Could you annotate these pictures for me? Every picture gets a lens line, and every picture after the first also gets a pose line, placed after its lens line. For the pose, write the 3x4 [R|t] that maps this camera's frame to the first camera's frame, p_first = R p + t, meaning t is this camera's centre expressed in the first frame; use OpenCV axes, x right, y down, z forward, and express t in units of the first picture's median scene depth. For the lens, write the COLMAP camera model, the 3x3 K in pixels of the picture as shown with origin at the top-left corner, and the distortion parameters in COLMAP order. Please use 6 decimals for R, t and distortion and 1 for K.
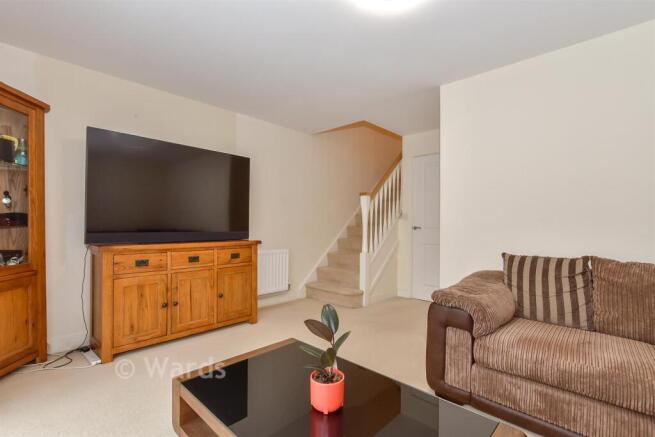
lens RADIAL K [[305.3, 0, 331.4], [0, 305.3, 222.0], [0, 0, 1]] dist [-0.000832, -0.000103]
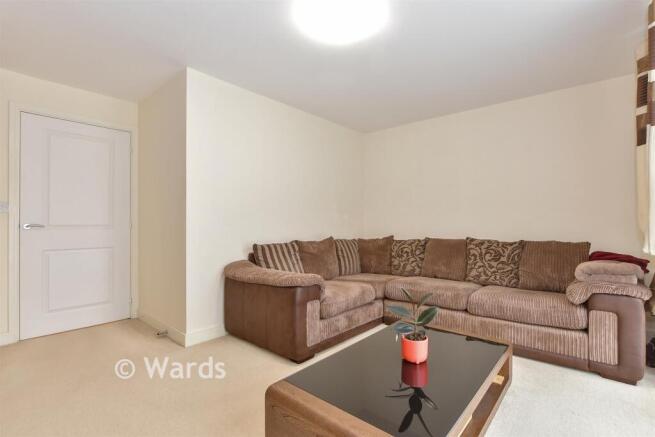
lens RADIAL K [[305.3, 0, 331.4], [0, 305.3, 222.0], [0, 0, 1]] dist [-0.000832, -0.000103]
pose [[-0.048441, -0.004384, 0.998816, -0.925561], [-0.012508, 0.999915, 0.003782, 0.004353], [-0.998748, -0.012310, -0.048491, 1.008362]]
